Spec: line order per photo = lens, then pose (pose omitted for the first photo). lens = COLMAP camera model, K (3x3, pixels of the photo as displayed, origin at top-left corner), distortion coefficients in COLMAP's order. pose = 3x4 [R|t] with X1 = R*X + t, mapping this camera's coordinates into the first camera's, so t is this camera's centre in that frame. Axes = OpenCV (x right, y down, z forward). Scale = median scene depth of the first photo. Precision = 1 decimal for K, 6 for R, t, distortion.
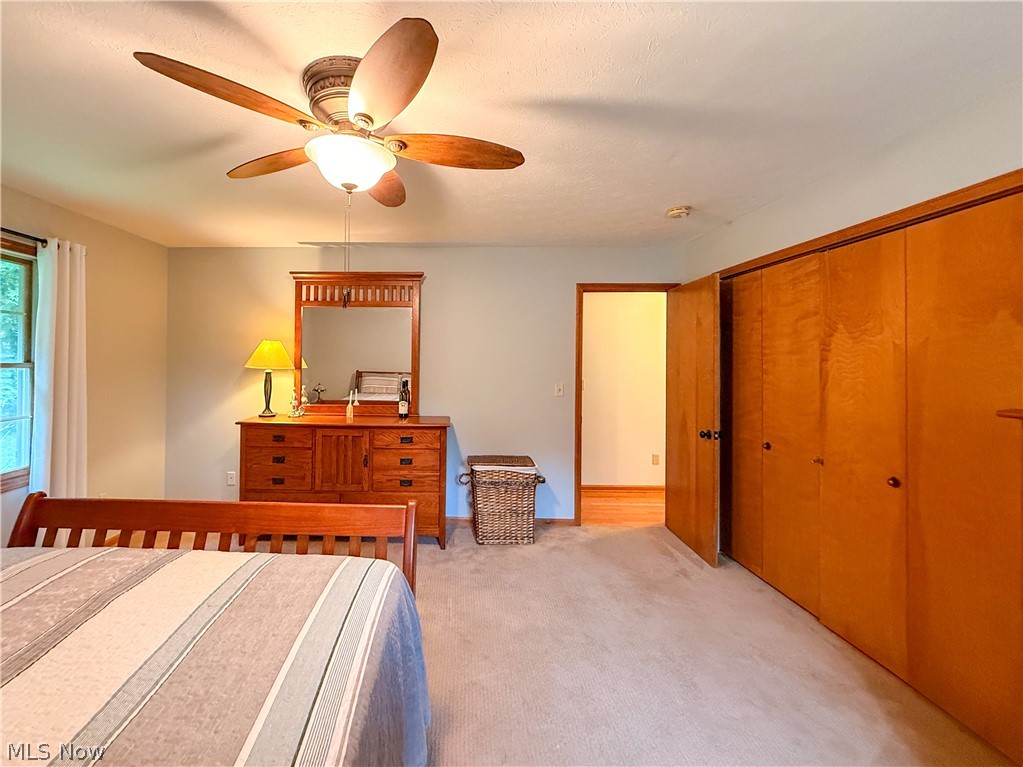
lens RADIAL K [[497.6, 0, 511.2], [0, 497.6, 362.5], [0, 0, 1]] dist [0.000214, -0.000053]
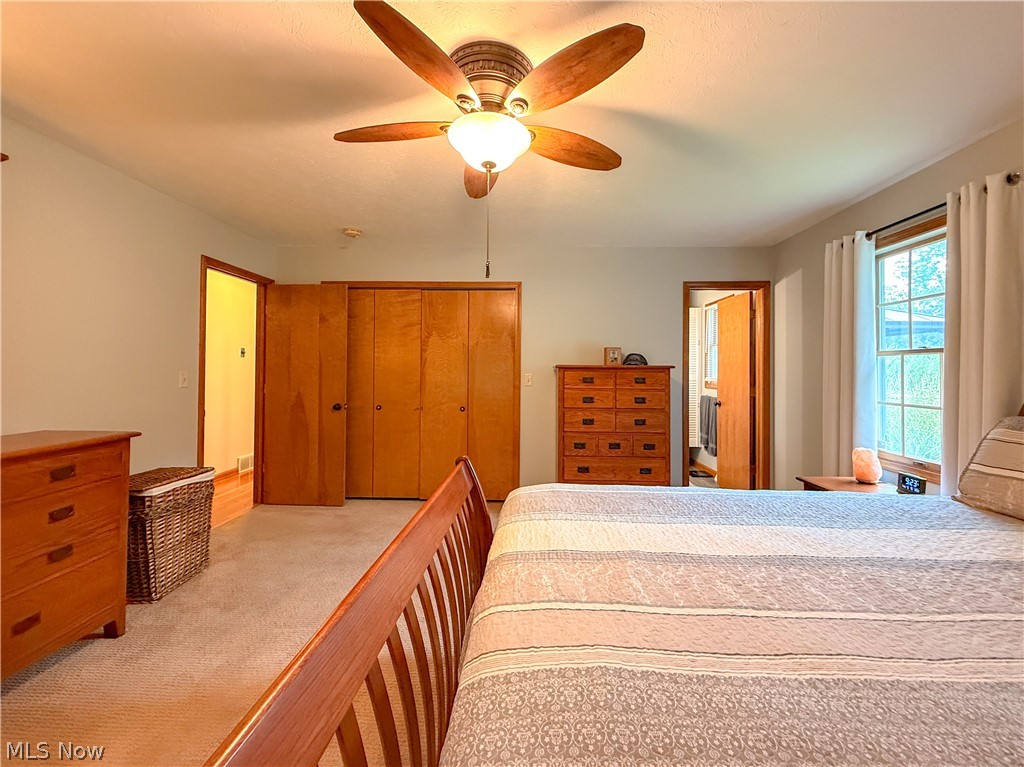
lens RADIAL K [[420.7, 0, 518.5], [0, 420.7, 380.2], [0, 0, 1]] dist [-0.000669, -0.000304]
pose [[-0.015764, -0.025636, 0.999547, -0.718040], [0.009204, 0.999625, 0.025783, 0.052008], [-0.999833, 0.009606, -0.015522, 0.551701]]
